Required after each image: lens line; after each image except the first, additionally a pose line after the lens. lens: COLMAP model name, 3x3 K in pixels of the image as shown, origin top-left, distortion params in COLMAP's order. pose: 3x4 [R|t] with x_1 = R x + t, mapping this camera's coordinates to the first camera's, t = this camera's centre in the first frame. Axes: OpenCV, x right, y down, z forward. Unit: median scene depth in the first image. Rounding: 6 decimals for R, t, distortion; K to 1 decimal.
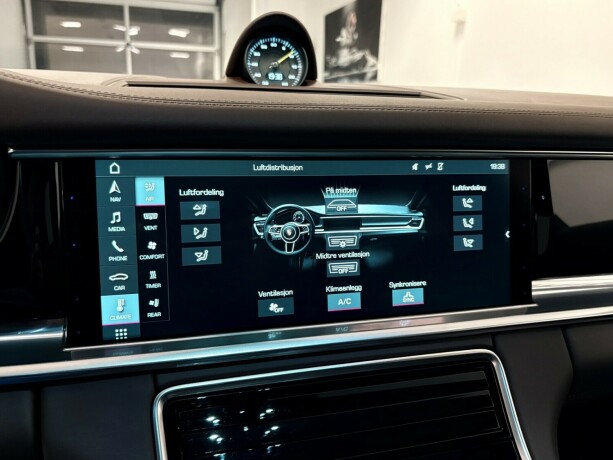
lens RADIAL K [[505.8, 0, 306.5], [0, 505.8, 230.0], [0, 0, 1]] dist [-0.008477, 0.004868]
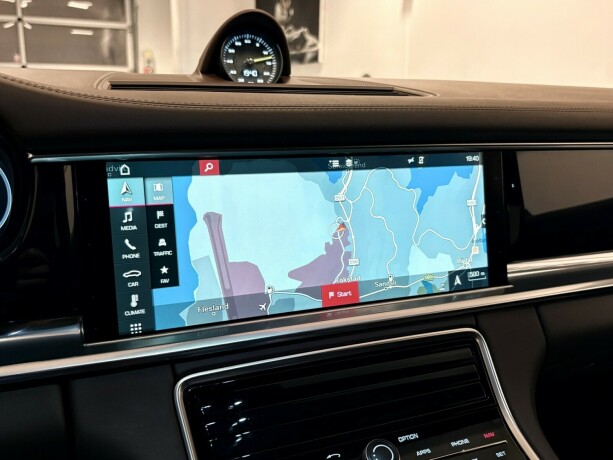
lens RADIAL K [[582.5, 0, 301.9], [0, 582.5, 228.7], [0, 0, 1]] dist [0.006055, -0.011646]
pose [[0.993325, -0.036926, 0.109280, -0.118333], [0.037564, 0.999287, -0.003780, 0.013828], [-0.109063, 0.007860, 0.994004, -0.184657]]
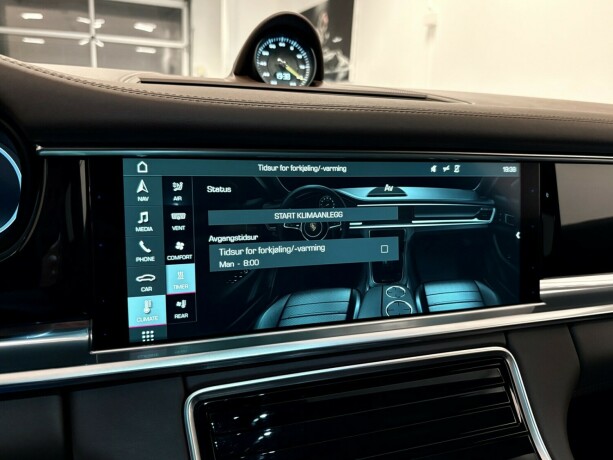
lens RADIAL K [[505.8, 0, 306.5], [0, 505.8, 230.0], [0, 0, 1]] dist [-0.008477, 0.004868]
pose [[0.997784, 0.003949, 0.066417, -0.098352], [-0.004095, 0.999989, 0.002063, -0.002700], [-0.066408, -0.002330, 0.997790, -0.000232]]
